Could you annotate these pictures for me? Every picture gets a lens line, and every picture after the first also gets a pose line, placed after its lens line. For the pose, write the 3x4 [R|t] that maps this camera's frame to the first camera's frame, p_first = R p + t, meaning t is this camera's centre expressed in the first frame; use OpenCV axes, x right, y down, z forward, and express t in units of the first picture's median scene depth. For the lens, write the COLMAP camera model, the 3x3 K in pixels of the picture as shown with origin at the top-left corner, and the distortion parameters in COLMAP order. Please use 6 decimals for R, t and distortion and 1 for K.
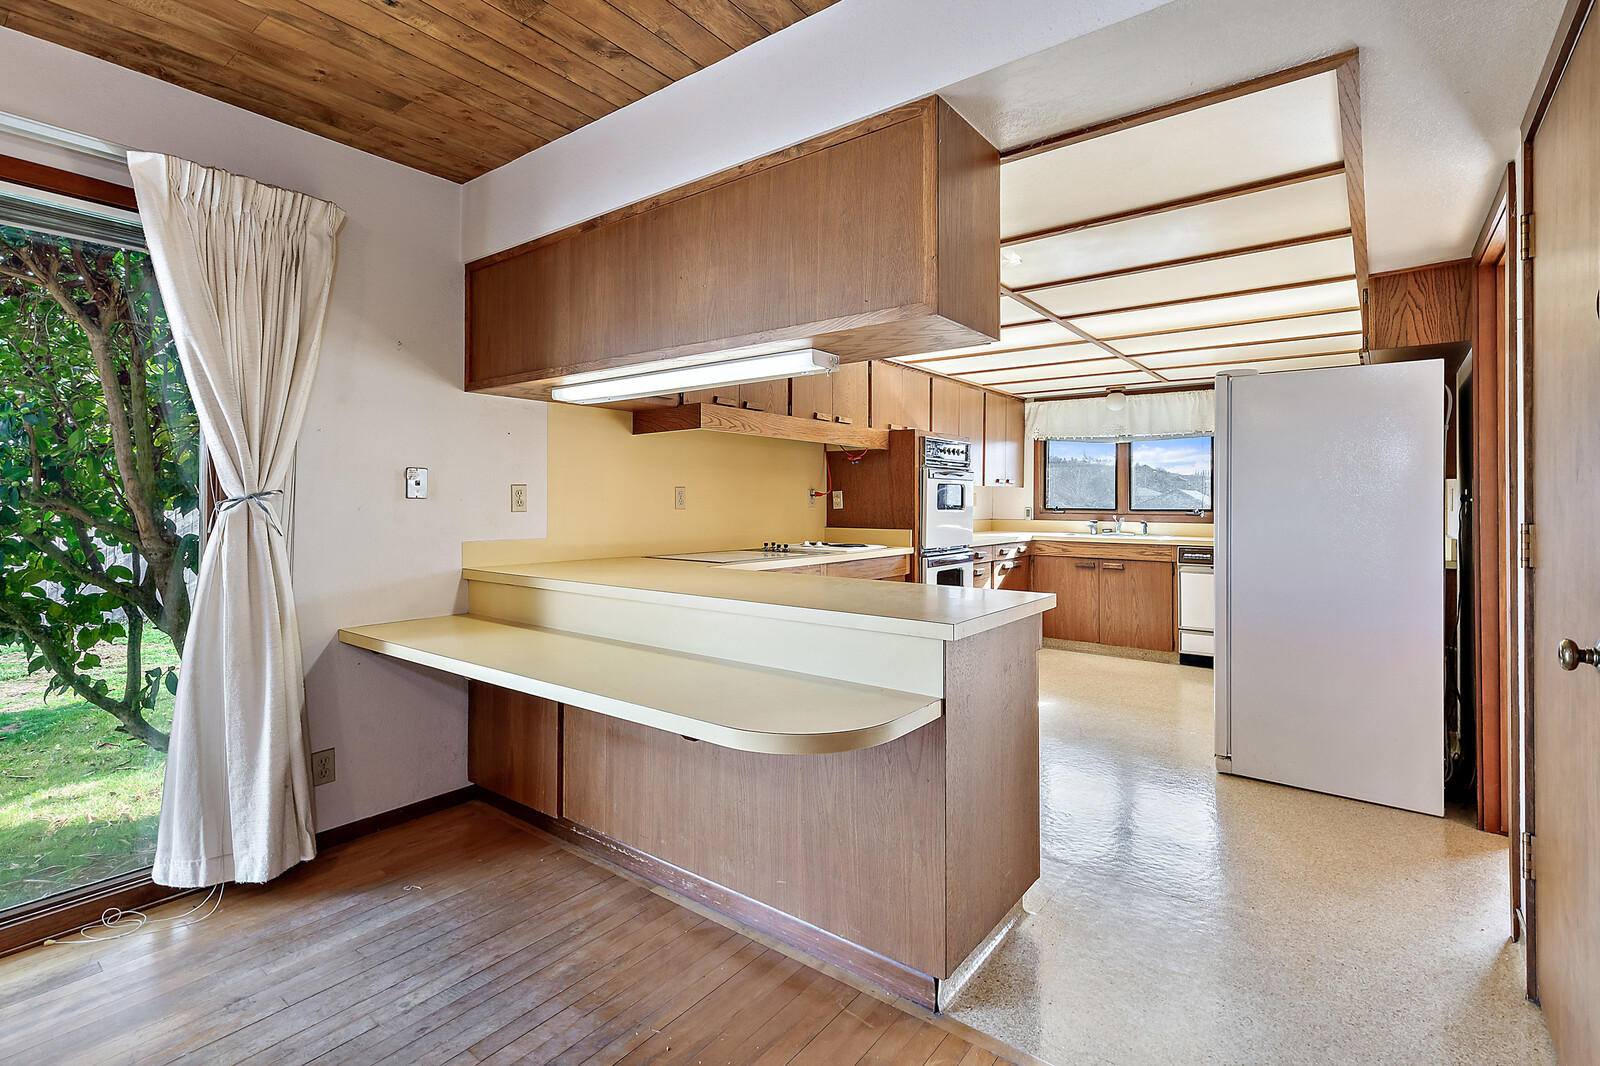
lens RADIAL K [[745.9, 0, 802.5], [0, 745.9, 494.8], [0, 0, 1]] dist [0.004244, 0.000517]
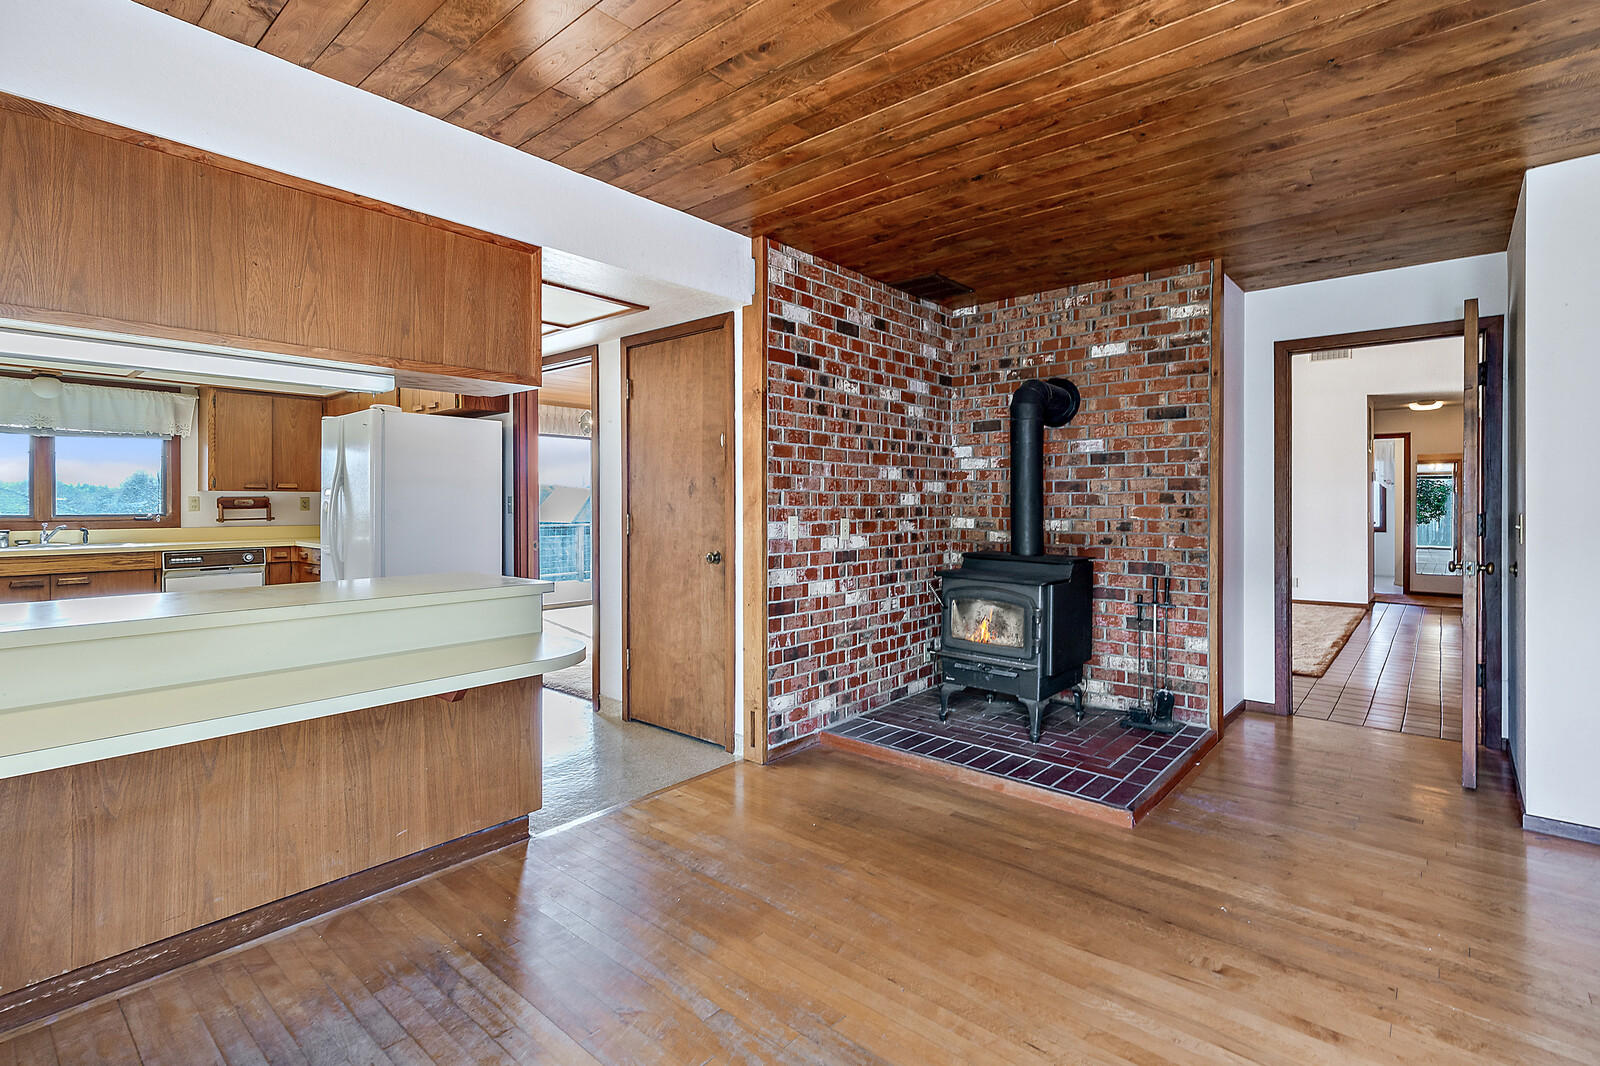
lens RADIAL K [[743.5, 0, 801.0], [0, 743.5, 511.2], [0, 0, 1]] dist [0.001494, 0.000379]
pose [[0.063776, -0.013036, 0.997879, -0.368270], [-0.005651, 0.999894, 0.013424, -0.001746], [-0.997948, -0.006495, 0.063696, 0.098056]]
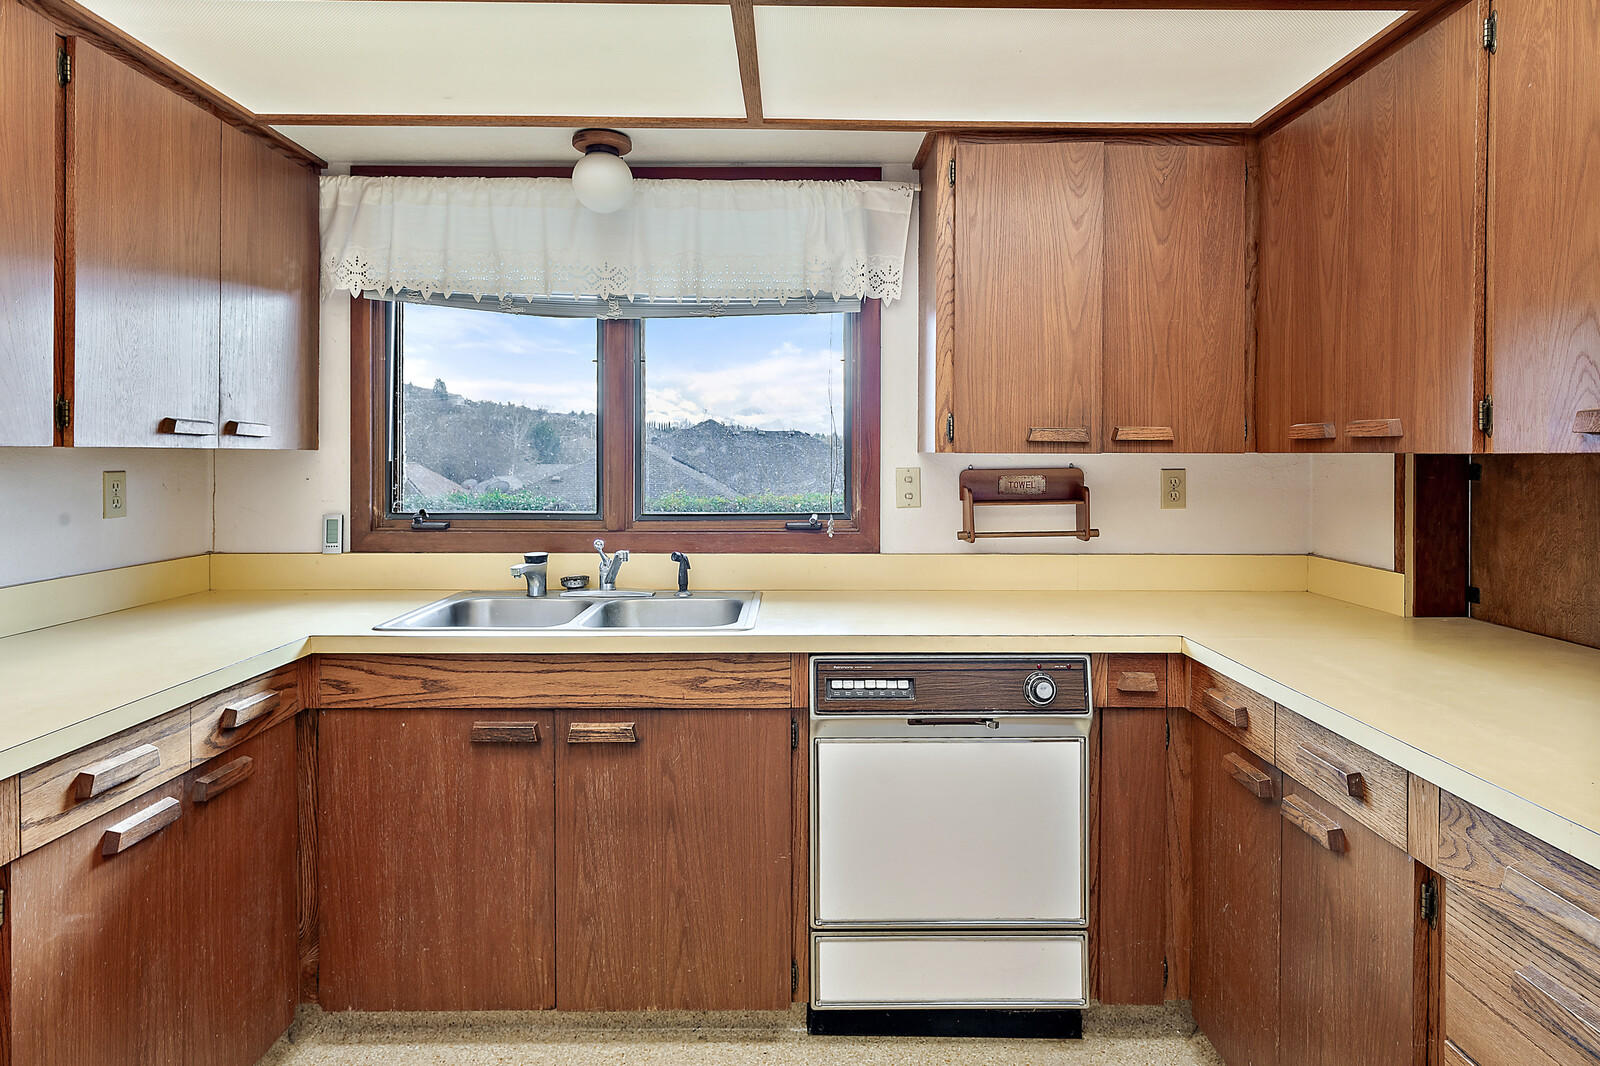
lens RADIAL K [[907.5, 0, 801.8], [0, 907.5, 457.2], [0, 0, 1]] dist [0.000553, 0.000020]
pose [[0.790356, -0.002130, 0.612644, 0.250046], [-0.002772, 0.999971, 0.007052, -0.011180], [-0.612642, -0.007271, 0.790327, 0.643697]]
